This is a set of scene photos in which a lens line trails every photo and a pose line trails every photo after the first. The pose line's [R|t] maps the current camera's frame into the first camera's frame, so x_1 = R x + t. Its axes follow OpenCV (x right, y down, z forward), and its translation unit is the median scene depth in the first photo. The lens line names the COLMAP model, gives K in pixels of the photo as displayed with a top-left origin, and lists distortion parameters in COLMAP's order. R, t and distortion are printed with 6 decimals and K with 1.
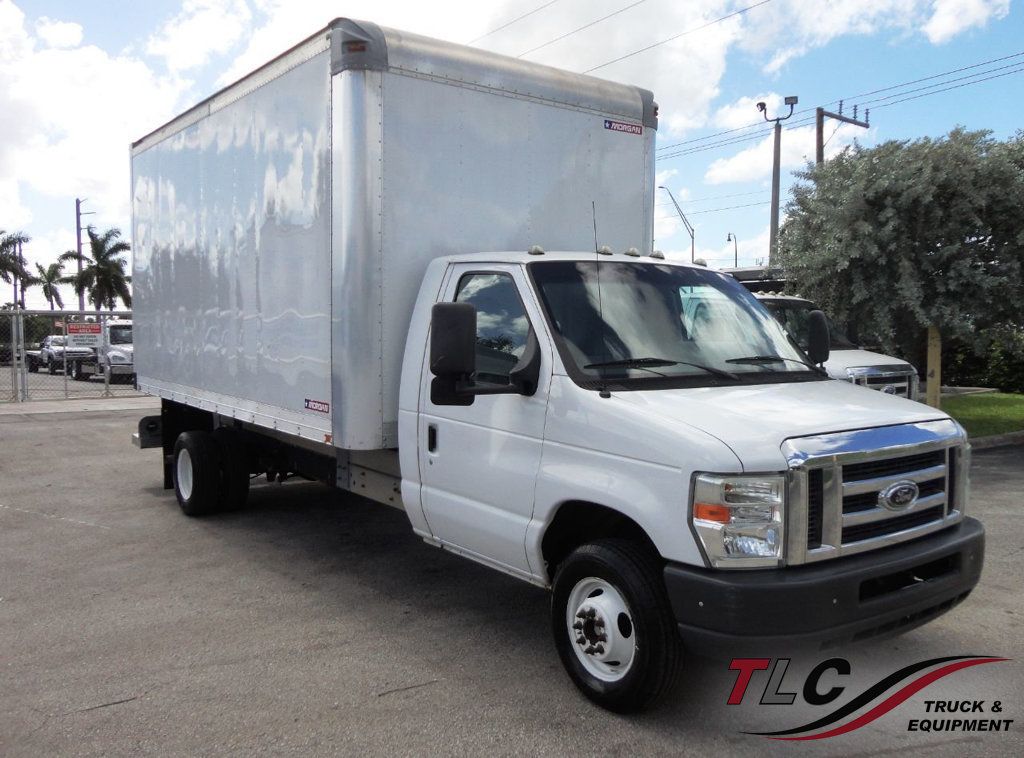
lens RADIAL K [[896.4, 0, 536.5], [0, 896.4, 395.8], [0, 0, 1]] dist [-0.009179, -0.003821]
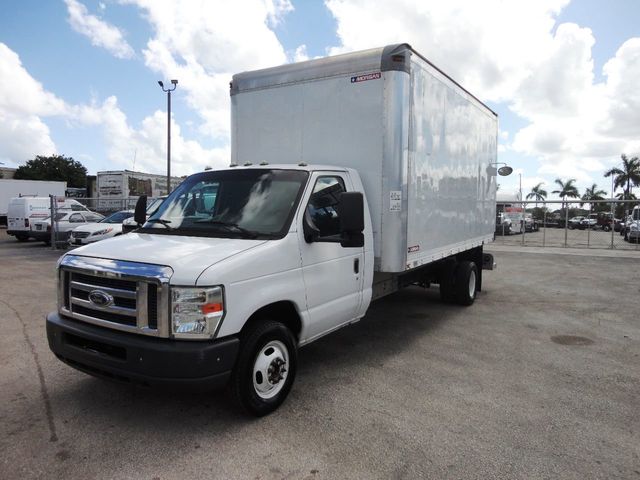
lens RADIAL K [[466.6, 0, 321.5], [0, 466.6, 240.8], [0, 0, 1]] dist [-0.022333, 0.013700]
pose [[0.344751, 0.068550, -0.936188, 0.984269], [-0.079438, 0.995883, 0.043668, -0.052669], [0.935327, 0.059315, 0.348777, 0.764281]]
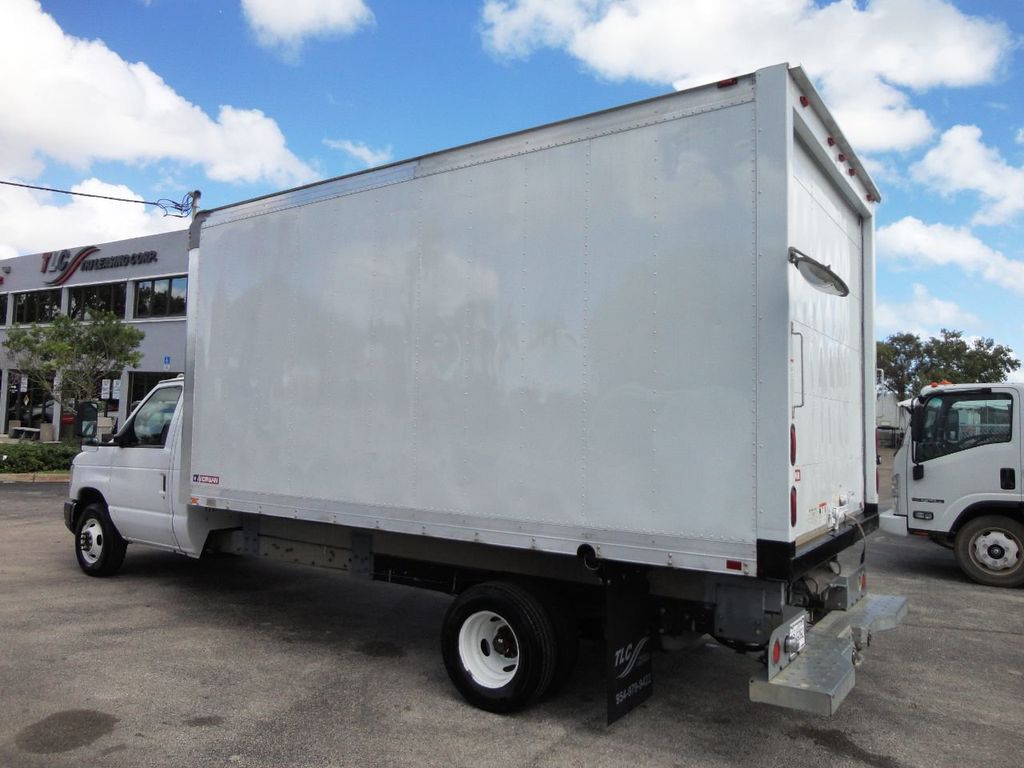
lens RADIAL K [[746.5, 0, 514.4], [0, 746.5, 385.2], [0, 0, 1]] dist [-0.022333, 0.013700]
pose [[-0.954421, -0.043854, -0.295225, 0.005239], [-0.053499, 0.998263, 0.024667, -0.200474], [0.293631, 0.039337, -0.955109, 2.502461]]
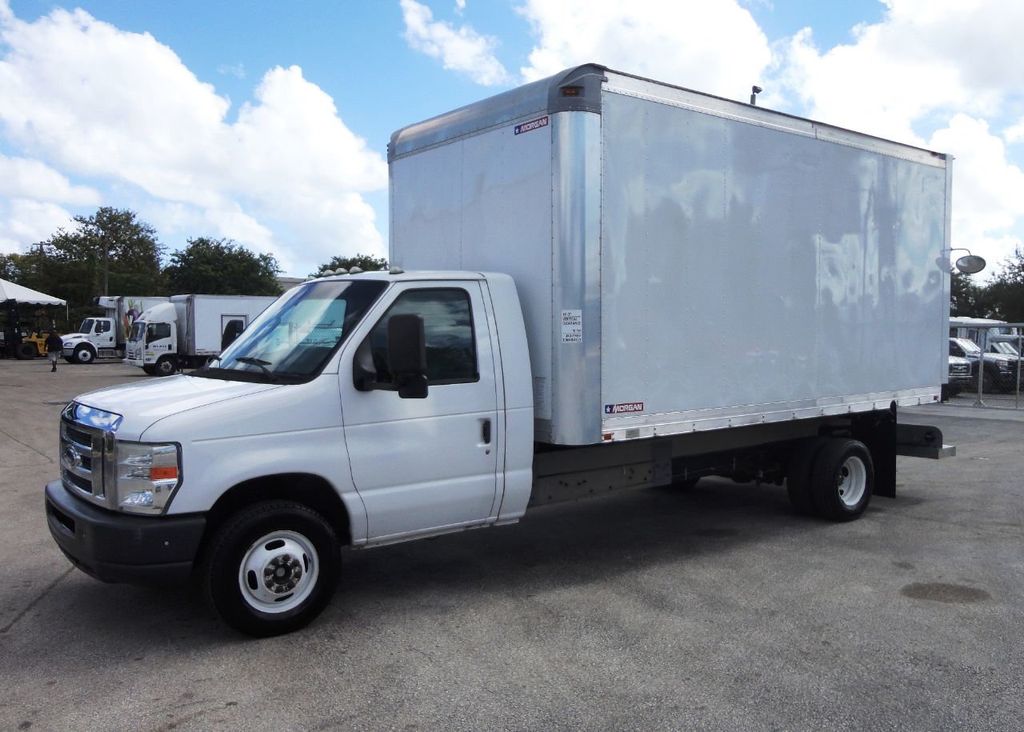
lens RADIAL K [[868.4, 0, 547.8], [0, 868.4, 385.0], [0, 0, 1]] dist [-0.024628, 0.014783]
pose [[0.023144, 0.053615, -0.998293, 1.201622], [-0.080719, 0.995401, 0.051588, -0.084251], [0.996468, 0.079387, 0.027366, 1.173468]]
